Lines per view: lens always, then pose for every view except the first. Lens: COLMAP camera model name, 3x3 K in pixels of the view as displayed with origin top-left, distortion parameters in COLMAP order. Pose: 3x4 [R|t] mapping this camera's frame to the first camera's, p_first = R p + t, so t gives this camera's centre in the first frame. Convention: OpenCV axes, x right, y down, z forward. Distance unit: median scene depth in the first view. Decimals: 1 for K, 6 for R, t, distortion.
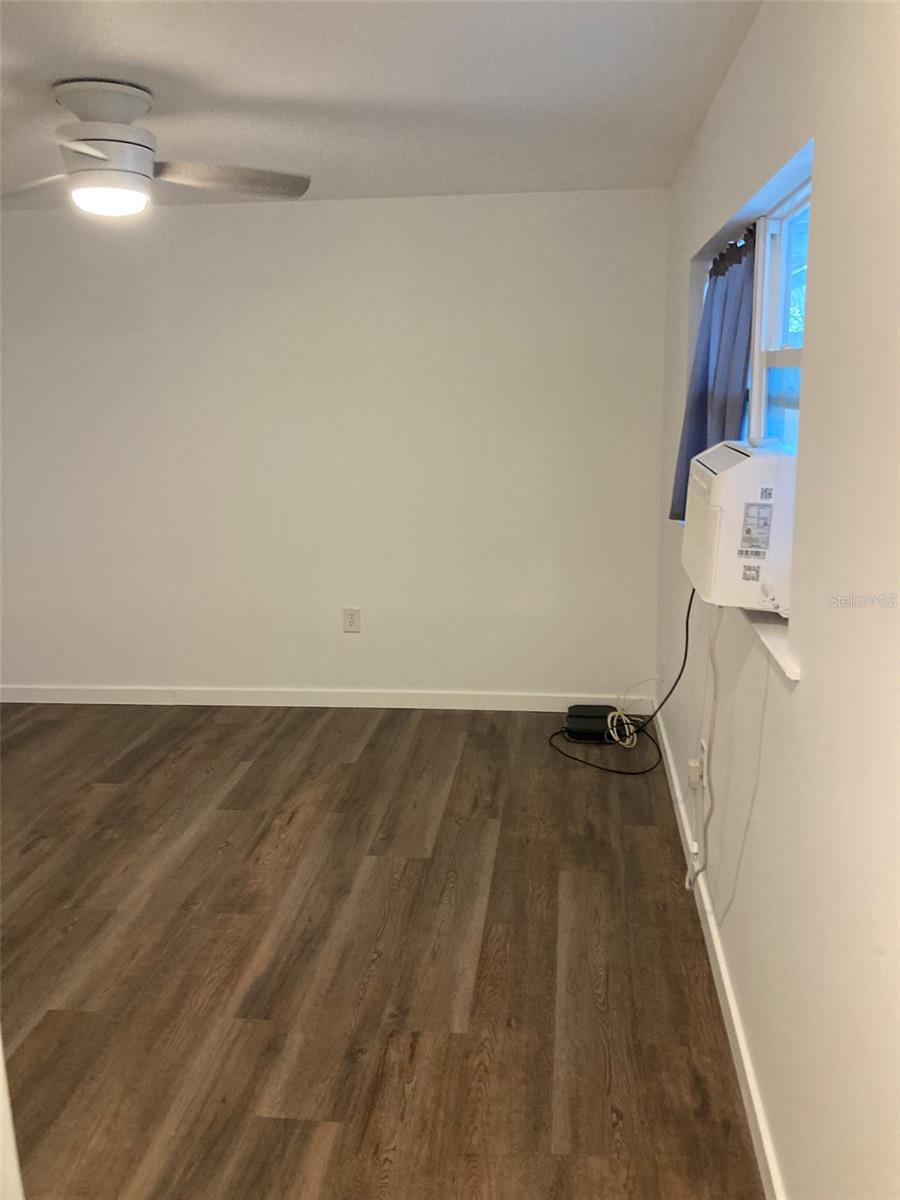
lens RADIAL K [[993.7, 0, 453.1], [0, 993.7, 605.6], [0, 0, 1]] dist [0.028609, -0.014762]
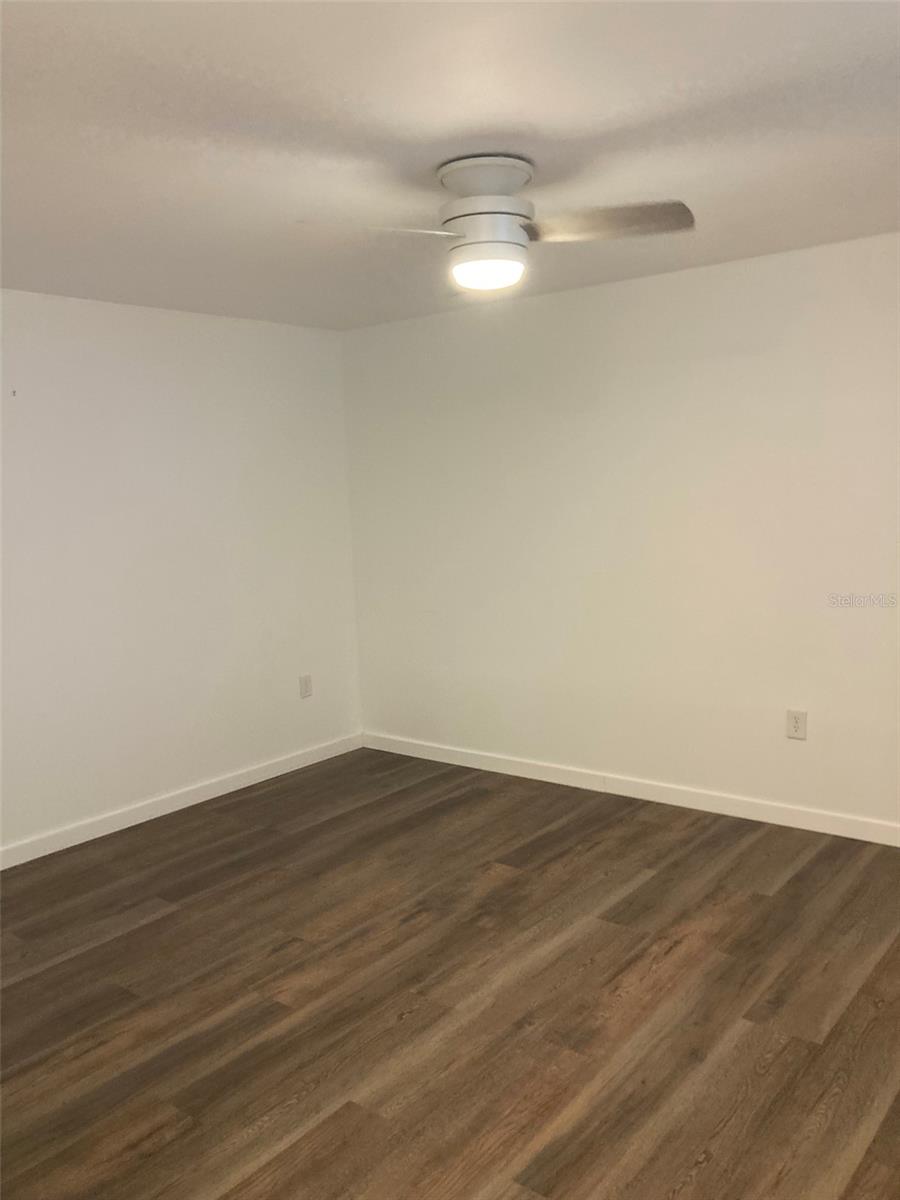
lens RADIAL K [[993.7, 0, 456.8], [0, 993.7, 595.9], [0, 0, 1]] dist [0.028609, -0.014762]
pose [[0.854660, 0.046577, -0.517094, 0.125546], [-0.092169, 0.993759, -0.062826, -0.021470], [0.510941, 0.101355, 0.853619, 0.147110]]
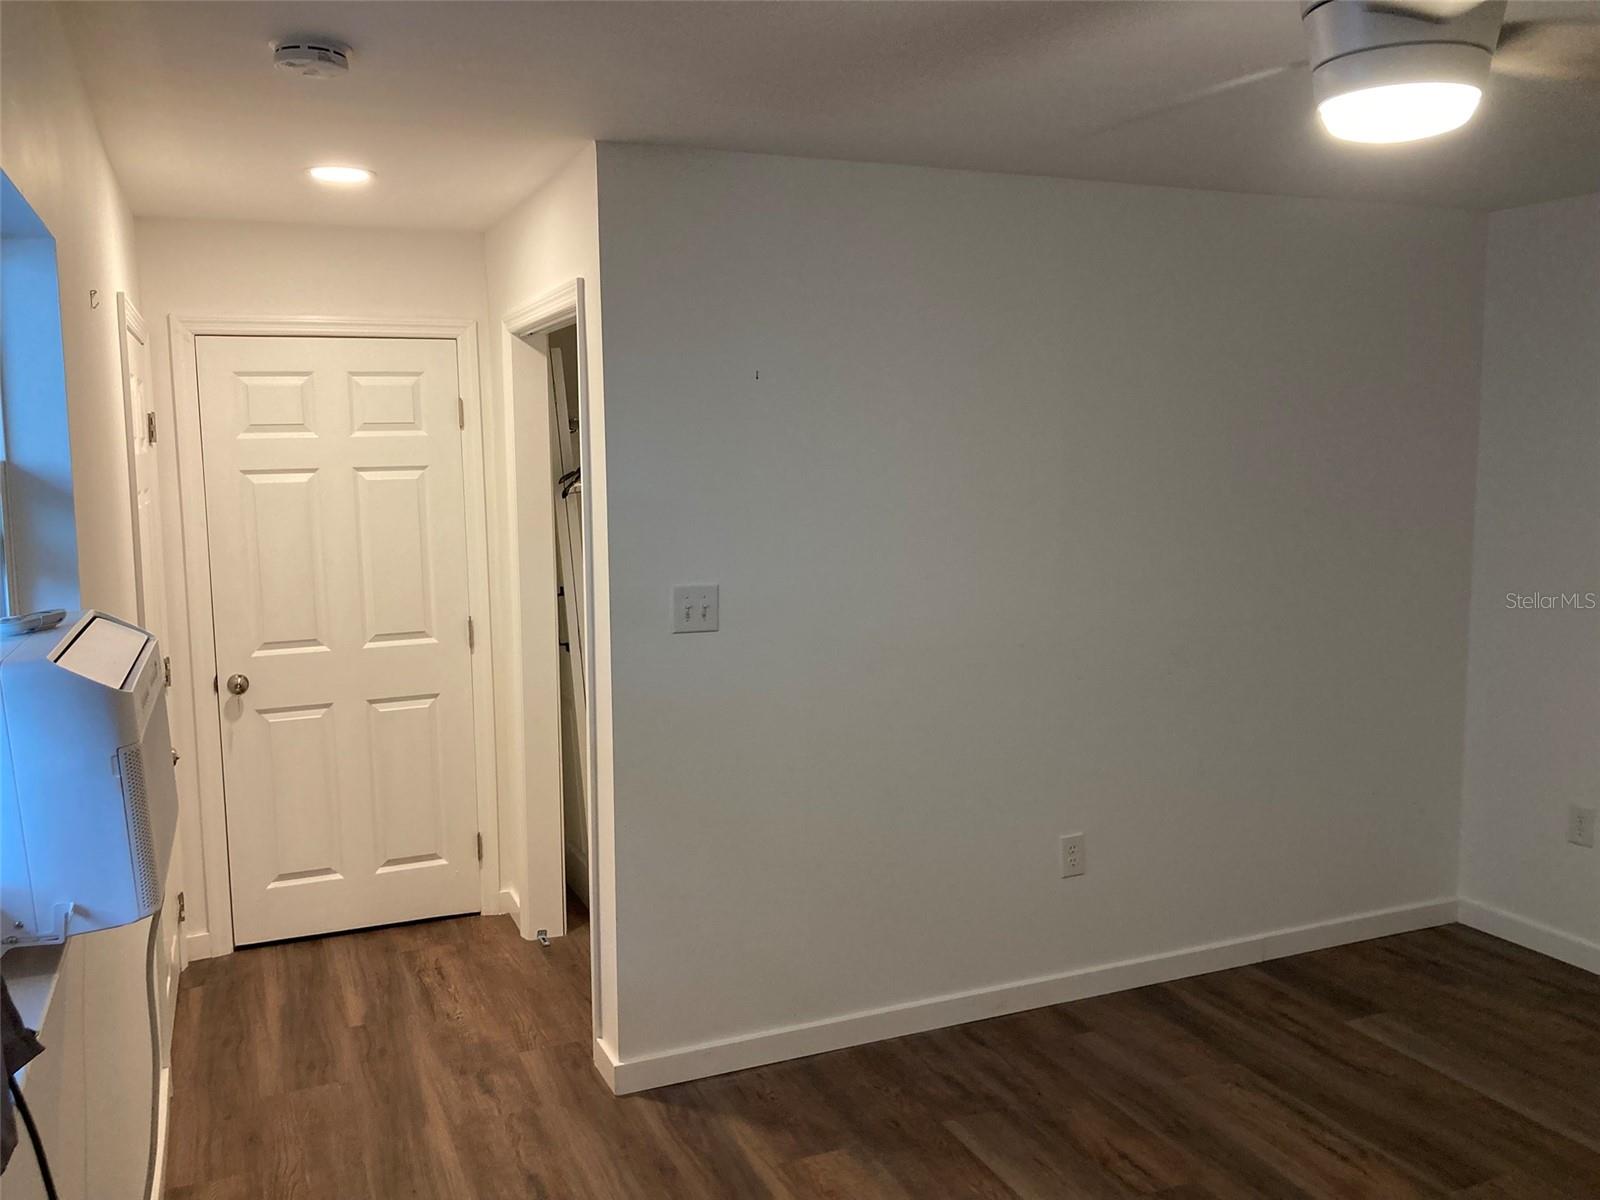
lens RADIAL K [[1324.9, 0, 803.2], [0, 1324.9, 596.7], [0, 0, 1]] dist [0.028609, -0.014762]
pose [[-0.862325, 0.090747, -0.498157, 0.201764], [-0.085963, 0.943292, 0.320641, -0.309240], [0.499005, 0.319320, -0.805623, 1.205230]]
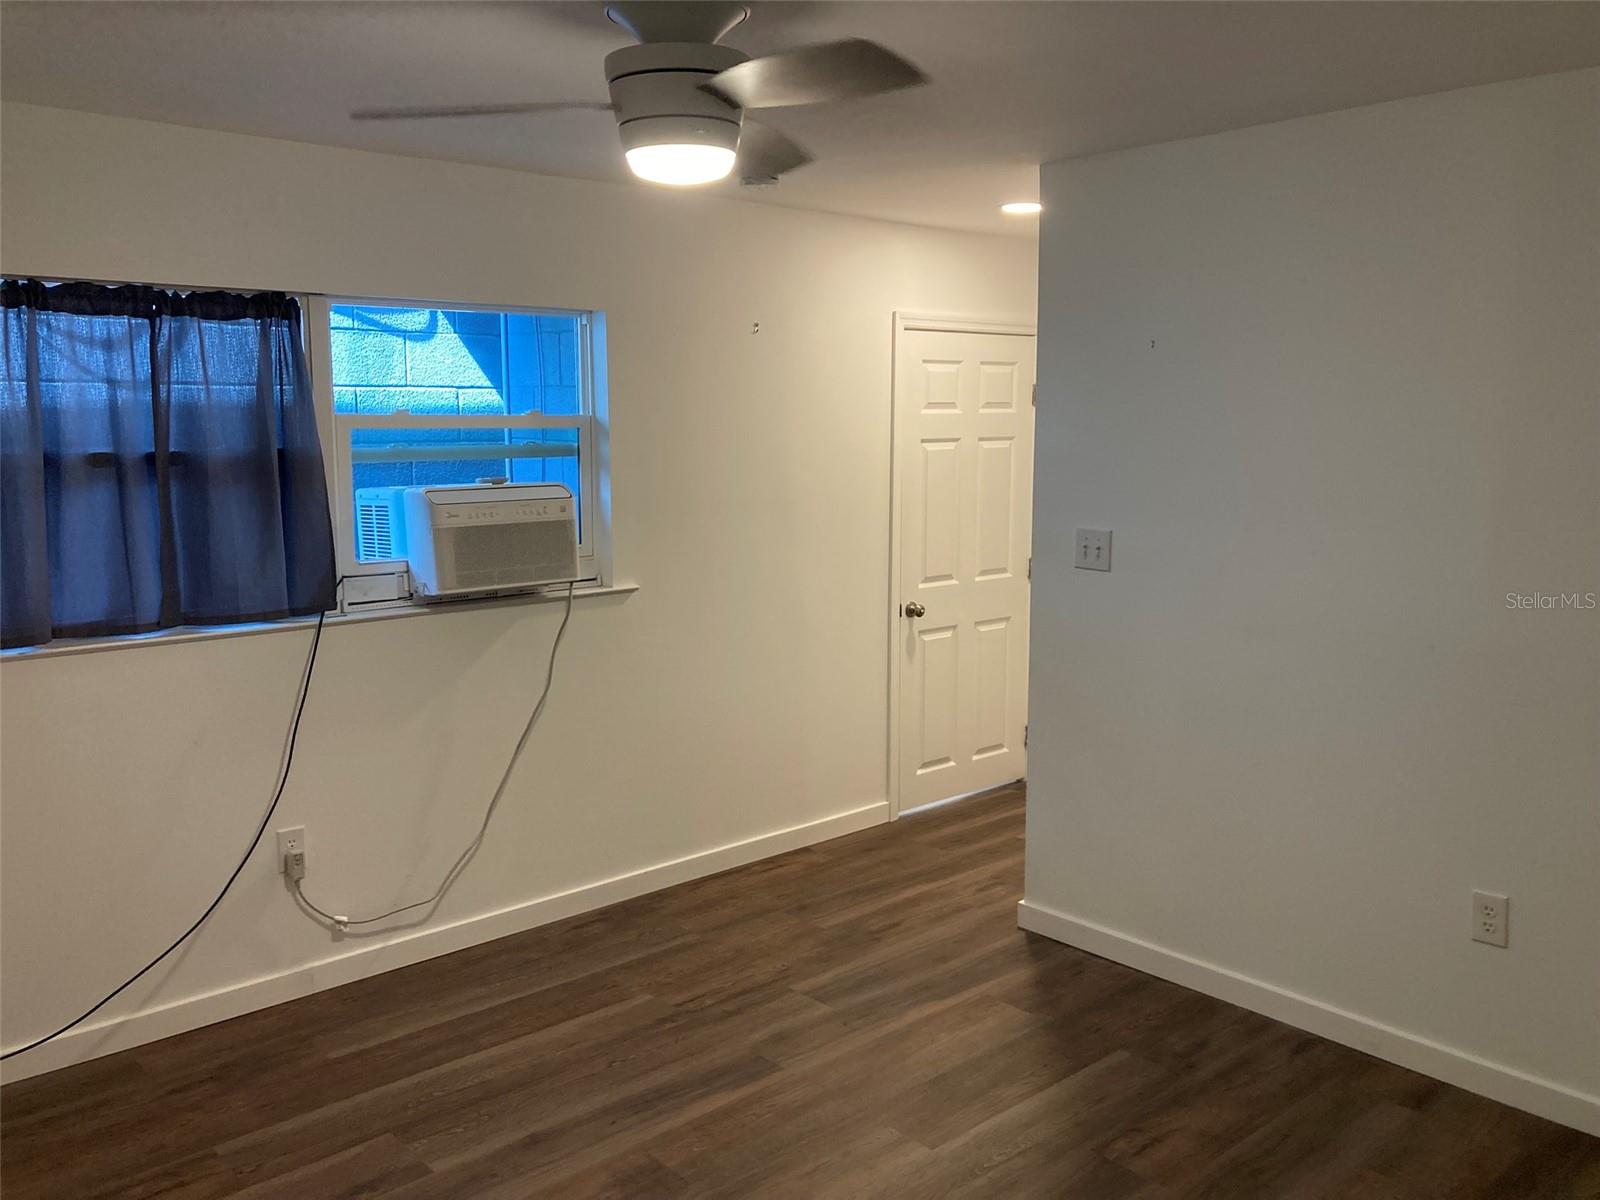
lens RADIAL K [[1324.9, 0, 797.7], [0, 1324.9, 603.0], [0, 0, 1]] dist [0.028609, -0.014762]
pose [[-0.756995, -0.073160, 0.649312, -0.815084], [0.162775, 0.941271, 0.295826, -0.317255], [-0.632822, 0.329631, -0.700629, 1.367958]]
